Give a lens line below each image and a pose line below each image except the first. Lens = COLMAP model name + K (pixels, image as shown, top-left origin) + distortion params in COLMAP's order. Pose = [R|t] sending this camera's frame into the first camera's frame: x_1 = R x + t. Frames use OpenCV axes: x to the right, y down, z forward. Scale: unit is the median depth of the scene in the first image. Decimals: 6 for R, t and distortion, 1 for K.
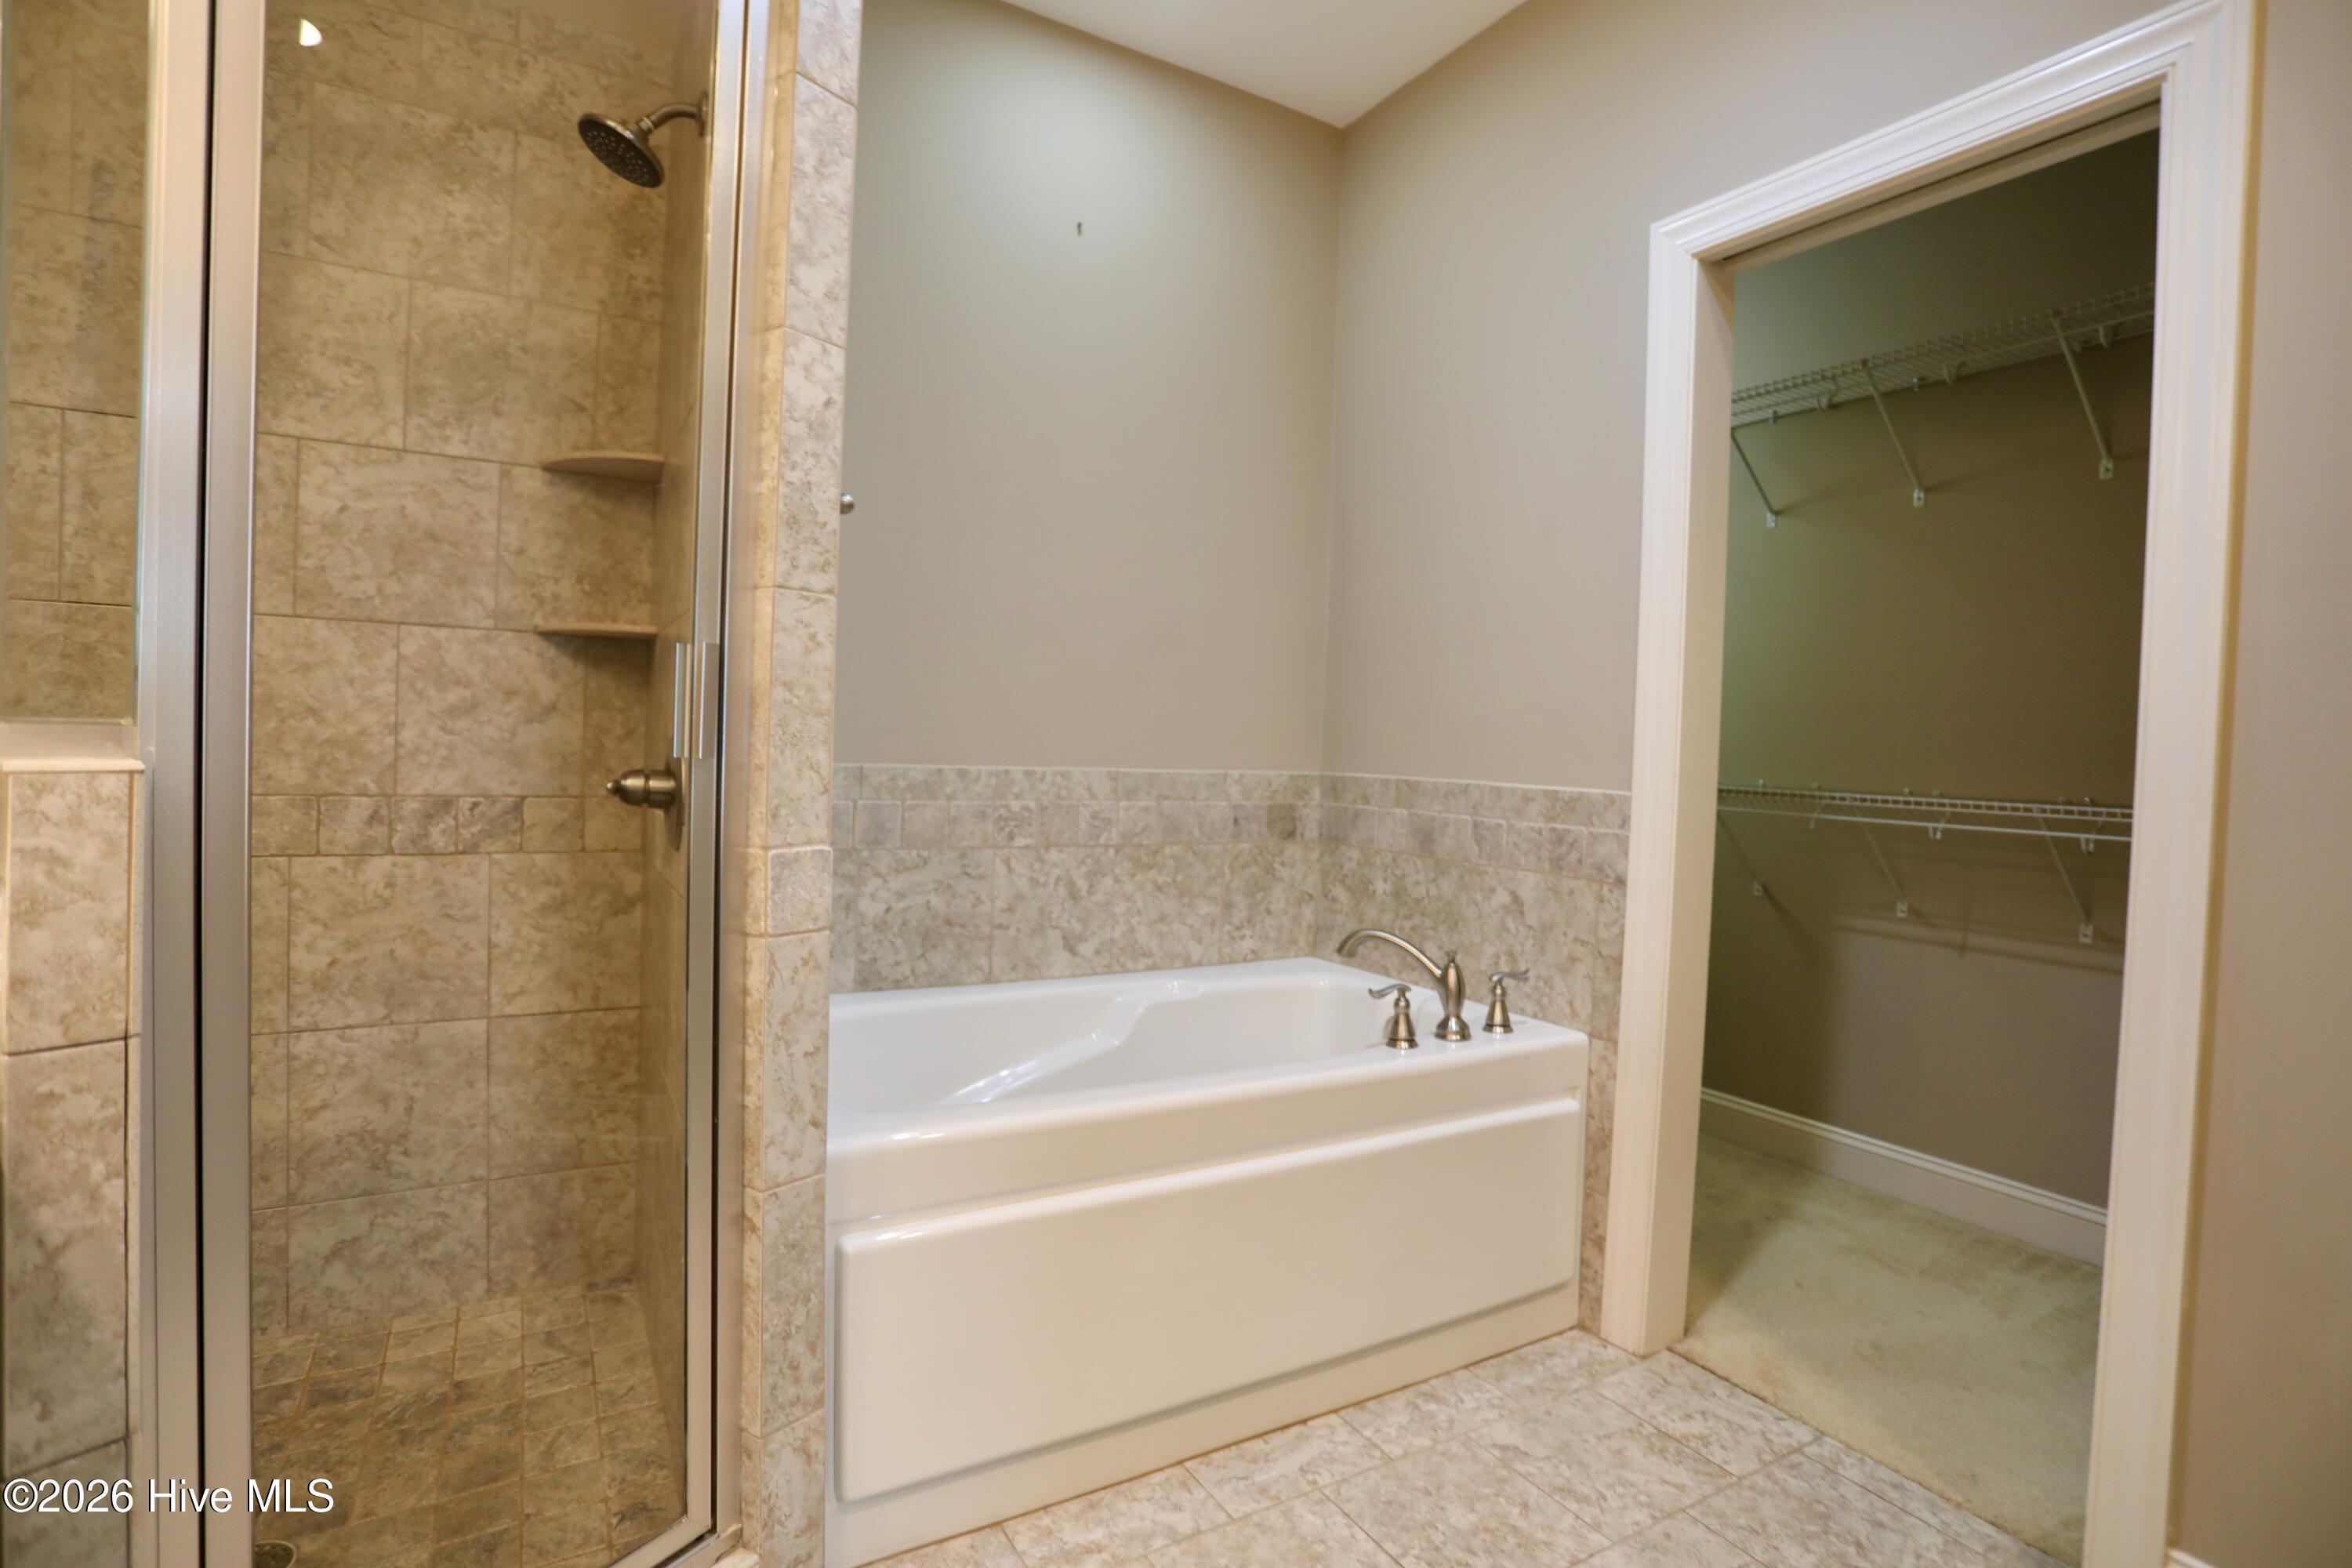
lens RADIAL K [[1143.2, 0, 1175.8], [0, 1143.2, 775.1], [0, 0, 1]] dist [-0.068918, 0.029676]
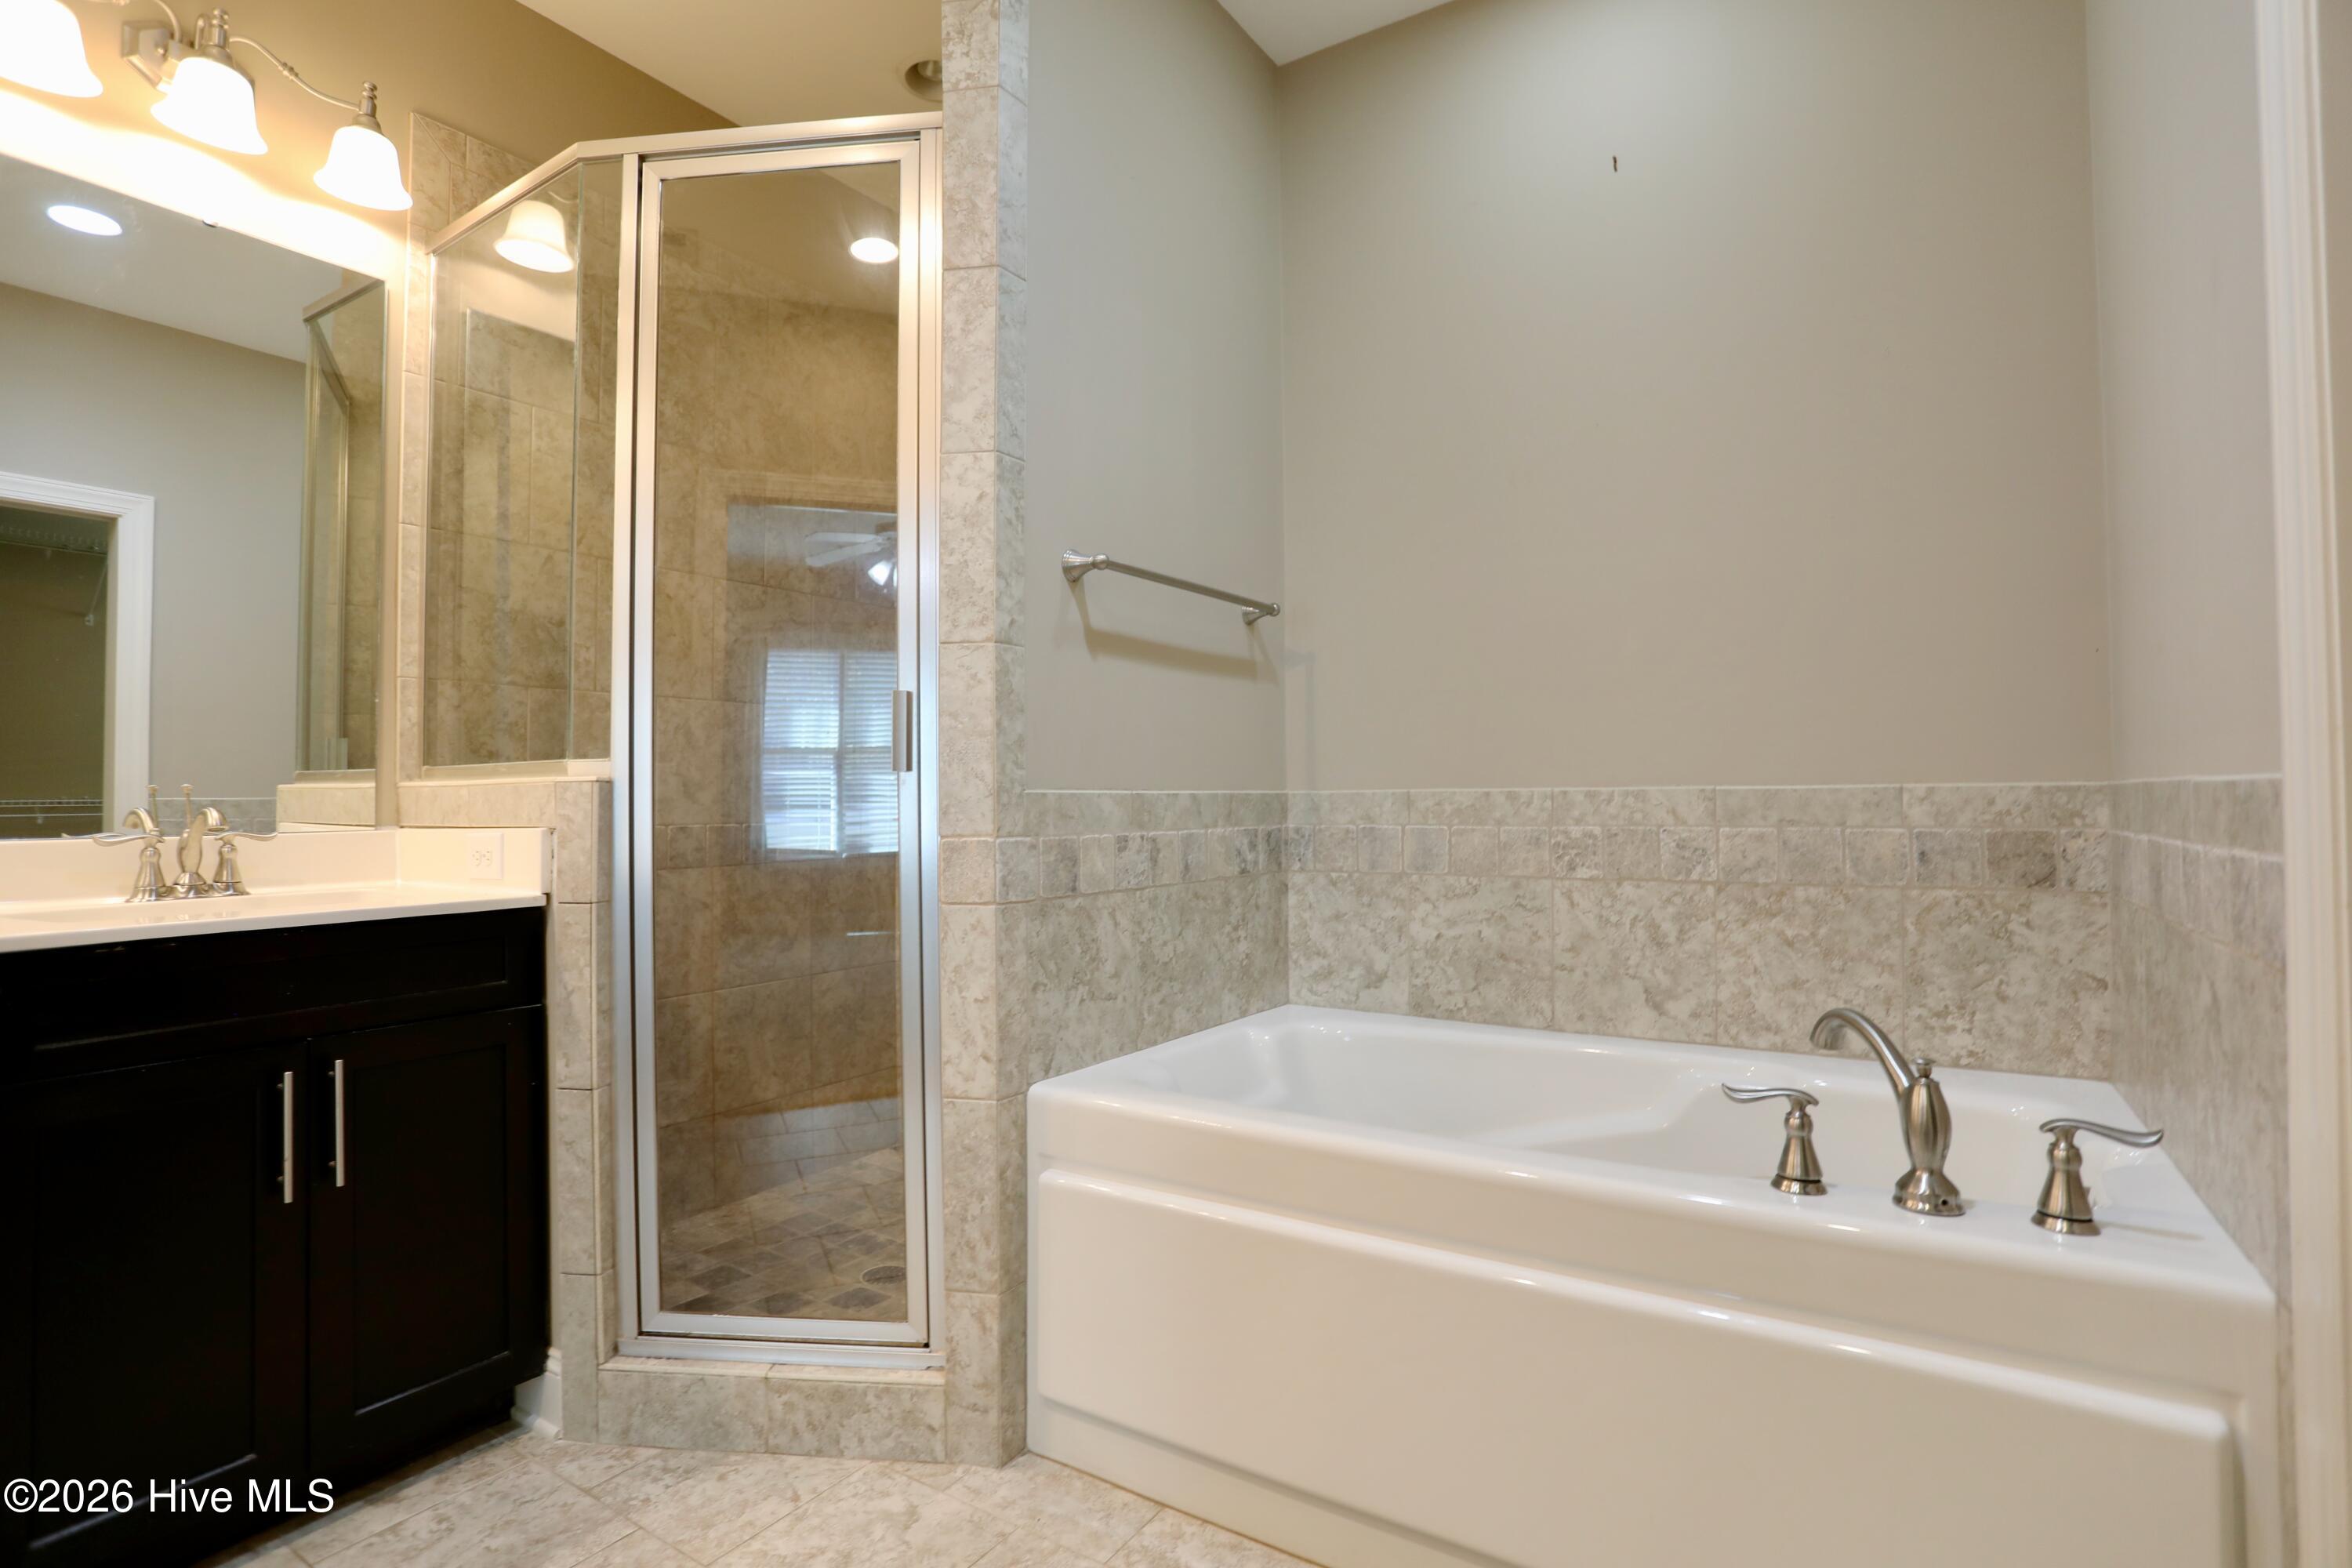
lens RADIAL K [[1143.2, 0, 1176.8], [0, 1143.2, 774.1], [0, 0, 1]] dist [-0.068918, 0.029676]
pose [[0.451856, -0.054205, -0.890443, 0.518201], [-0.003210, 0.998047, -0.062385, 0.039234], [0.892085, 0.031047, 0.450799, 0.338568]]
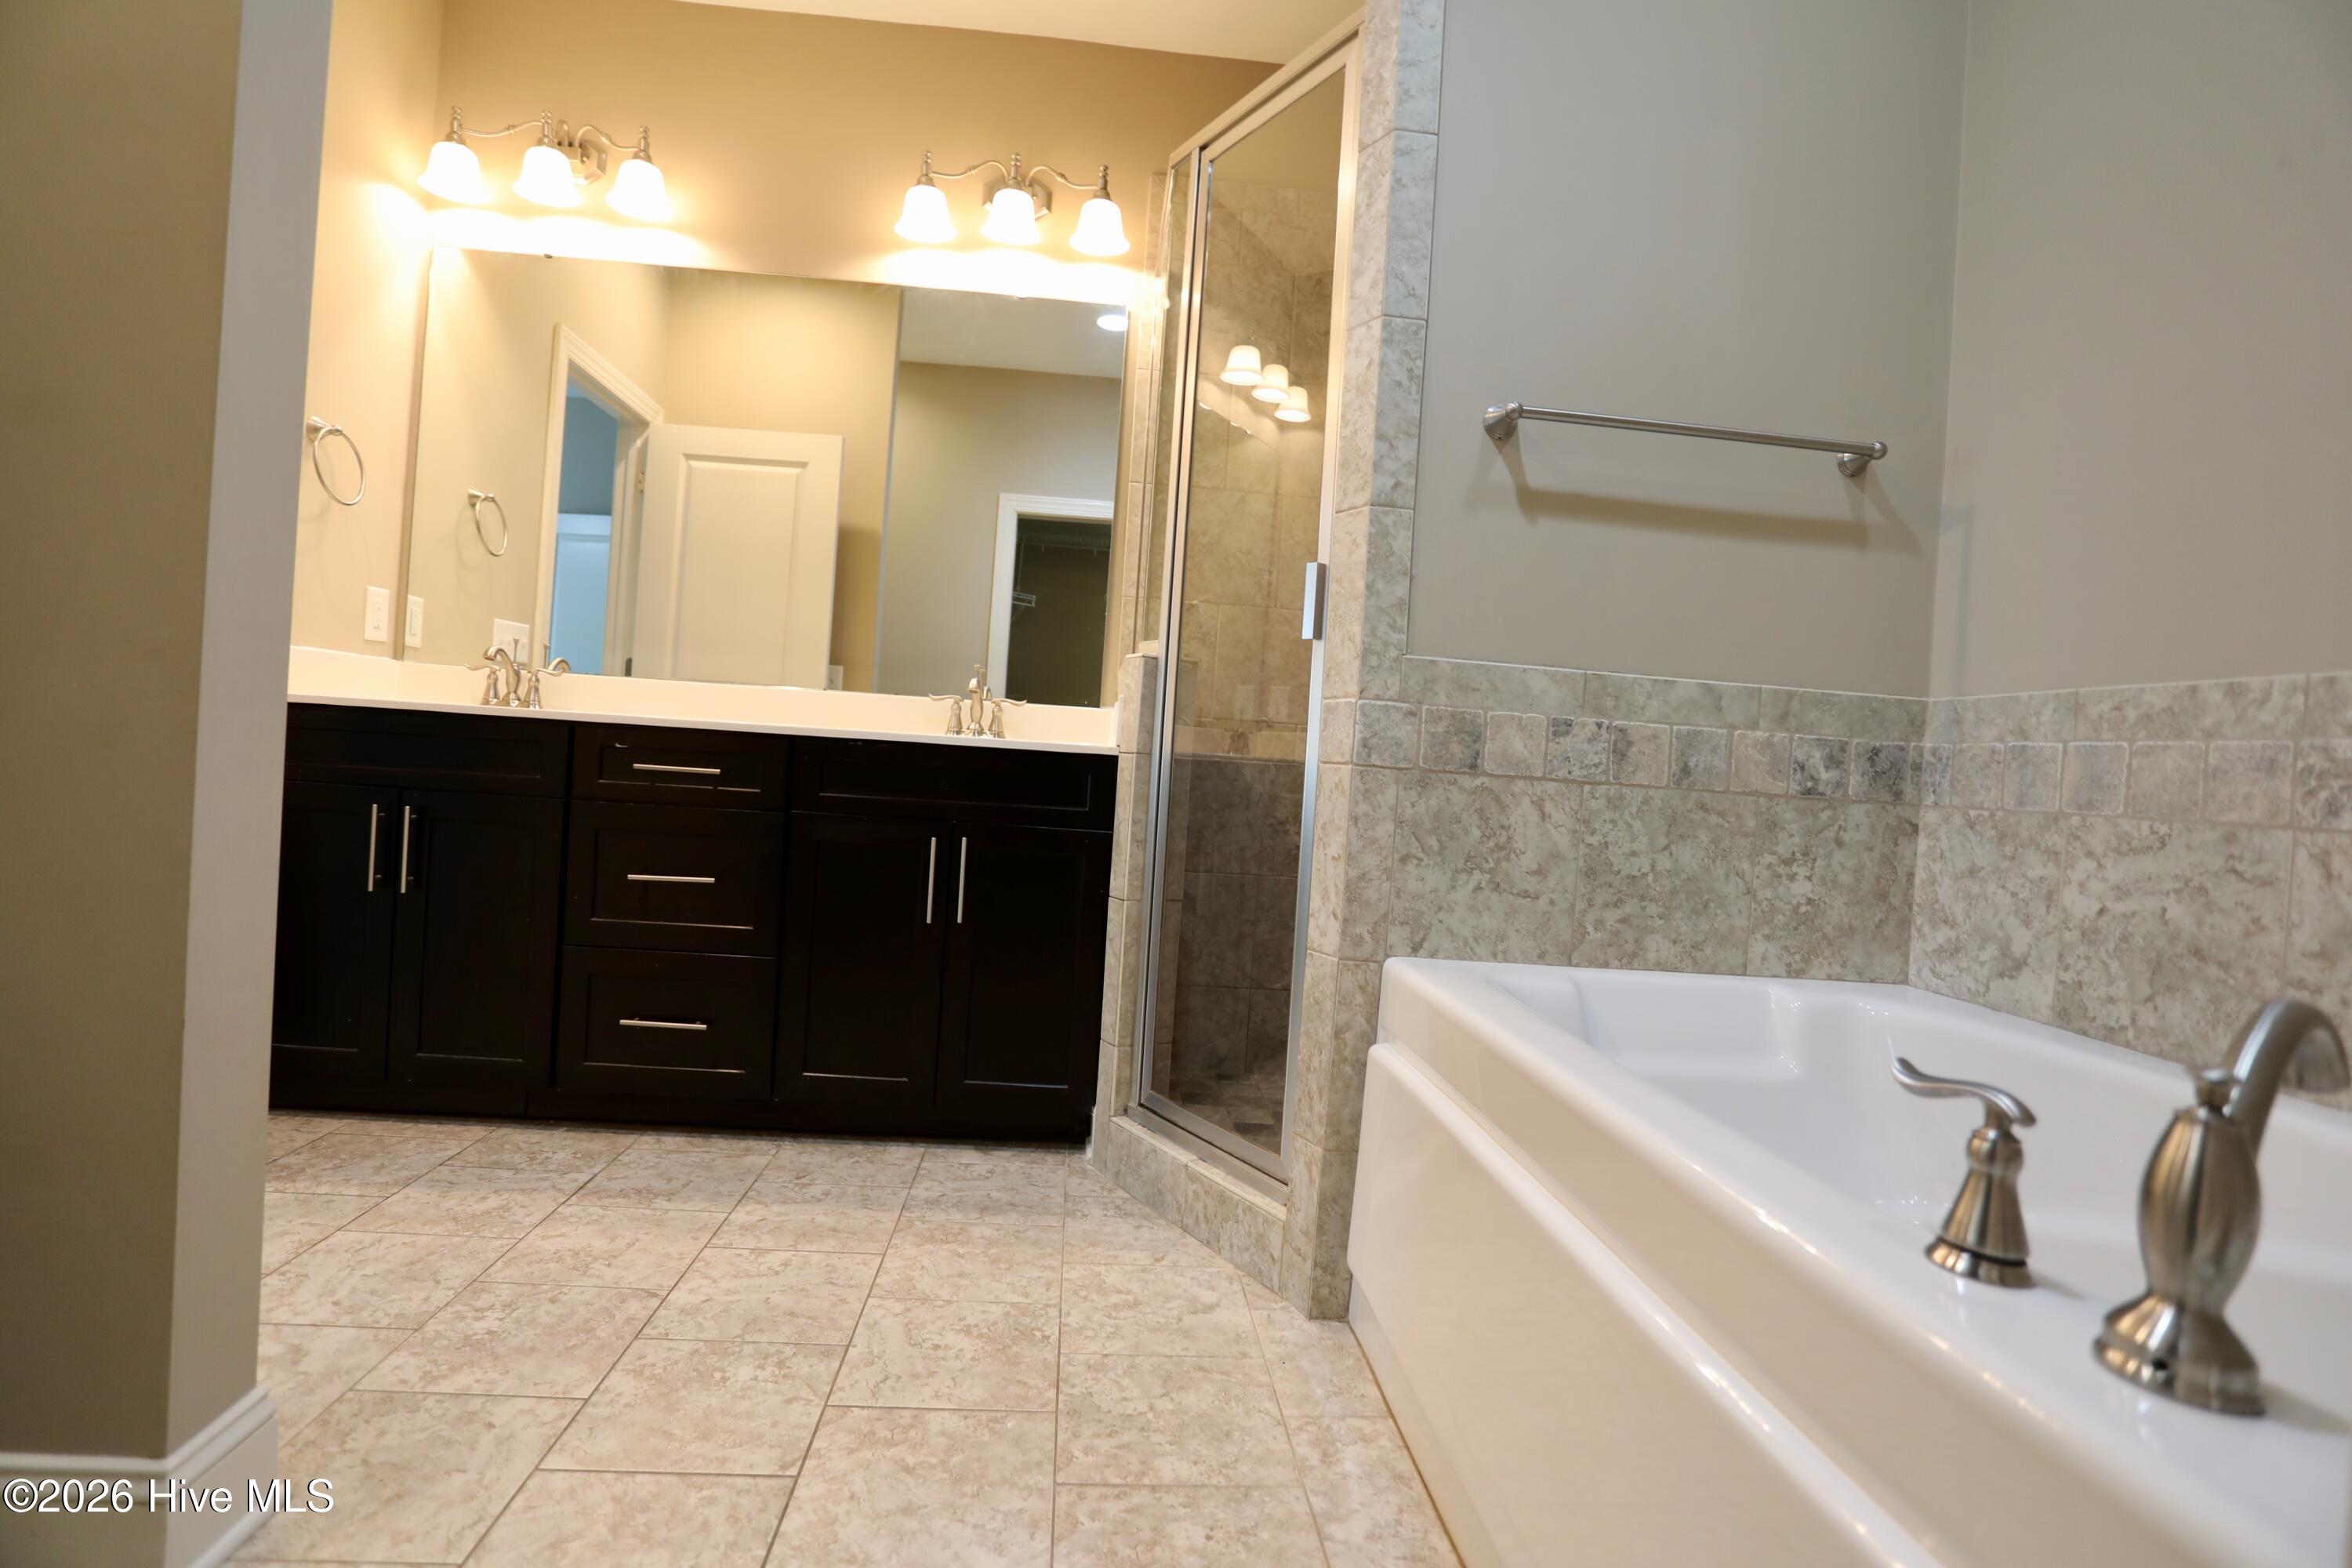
lens RADIAL K [[1143.2, 0, 1177.2], [0, 1143.2, 770.3], [0, 0, 1]] dist [-0.068918, 0.029676]
pose [[-0.426885, -0.055857, -0.902579, 0.524180], [-0.107554, 0.994142, -0.010655, 0.099534], [0.897887, 0.092528, -0.430392, 0.771963]]
